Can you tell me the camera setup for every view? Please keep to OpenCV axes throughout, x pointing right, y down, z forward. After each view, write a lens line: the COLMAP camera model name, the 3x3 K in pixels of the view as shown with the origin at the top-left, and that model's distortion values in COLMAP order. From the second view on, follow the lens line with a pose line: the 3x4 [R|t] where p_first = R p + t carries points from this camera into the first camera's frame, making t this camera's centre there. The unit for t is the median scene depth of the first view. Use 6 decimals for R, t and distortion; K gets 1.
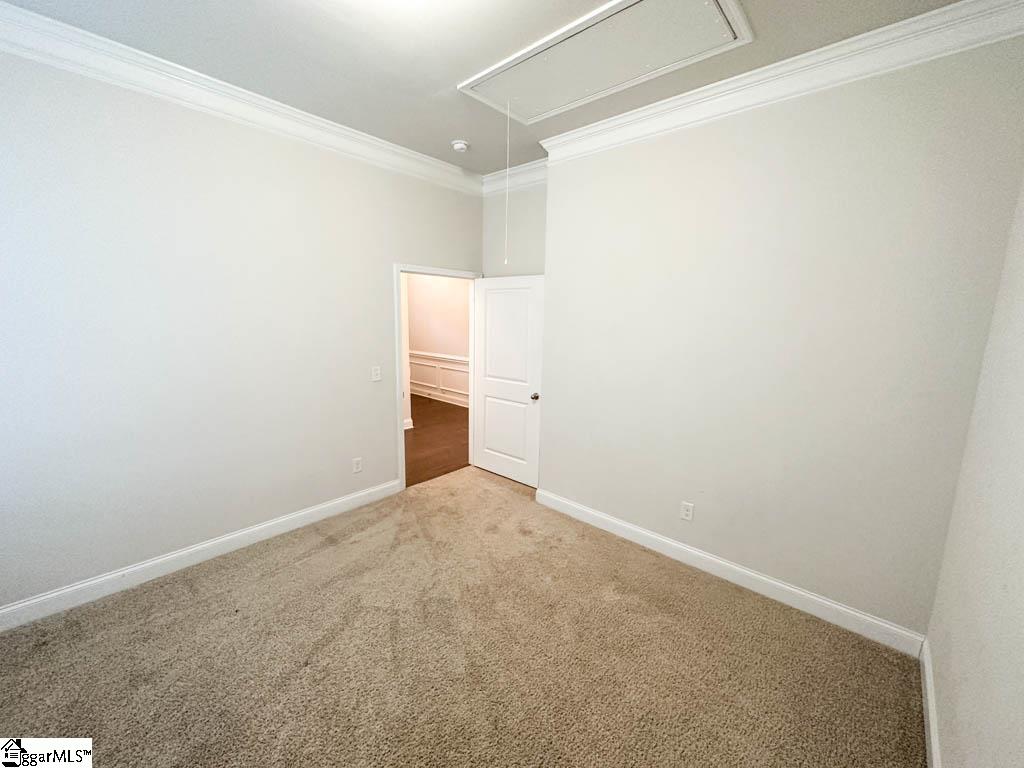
lens RADIAL K [[409.3, 0, 511.0], [0, 409.3, 383.2], [0, 0, 1]] dist [-0.002569, 0.000153]
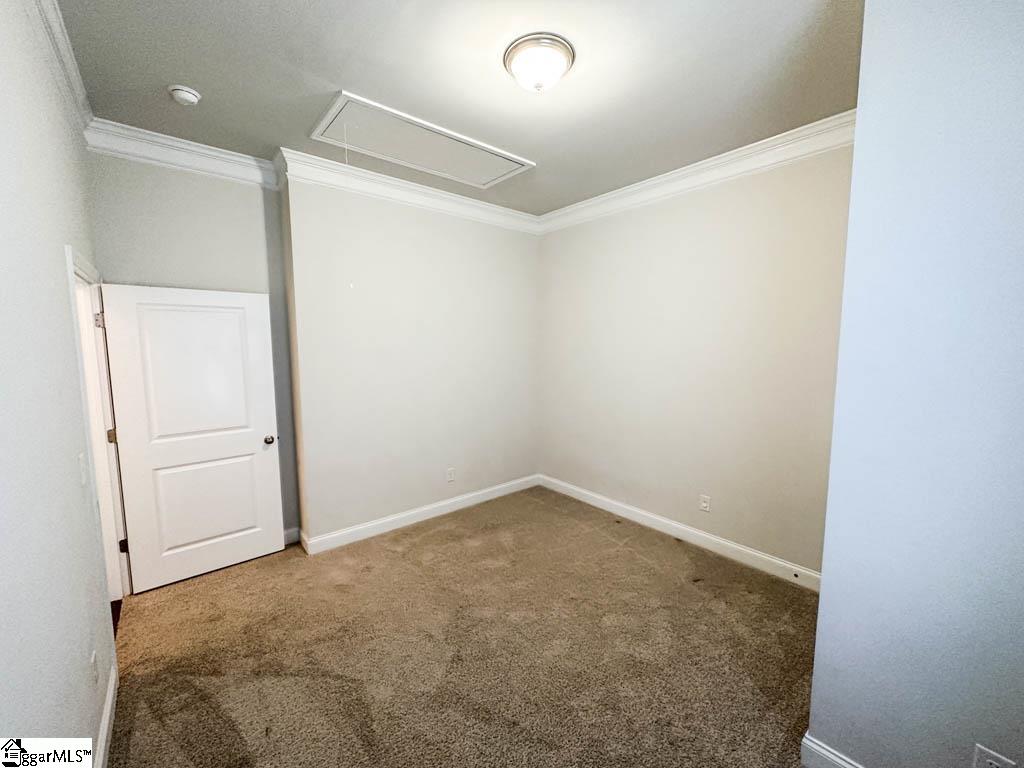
lens RADIAL K [[409.3, 0, 511.0], [0, 409.3, 383.2], [0, 0, 1]] dist [-0.002569, 0.000153]
pose [[0.137248, -0.126400, 0.982439, -0.724836], [0.161976, 0.981338, 0.103630, -0.094487], [-0.977204, 0.144908, 0.155160, 0.413640]]
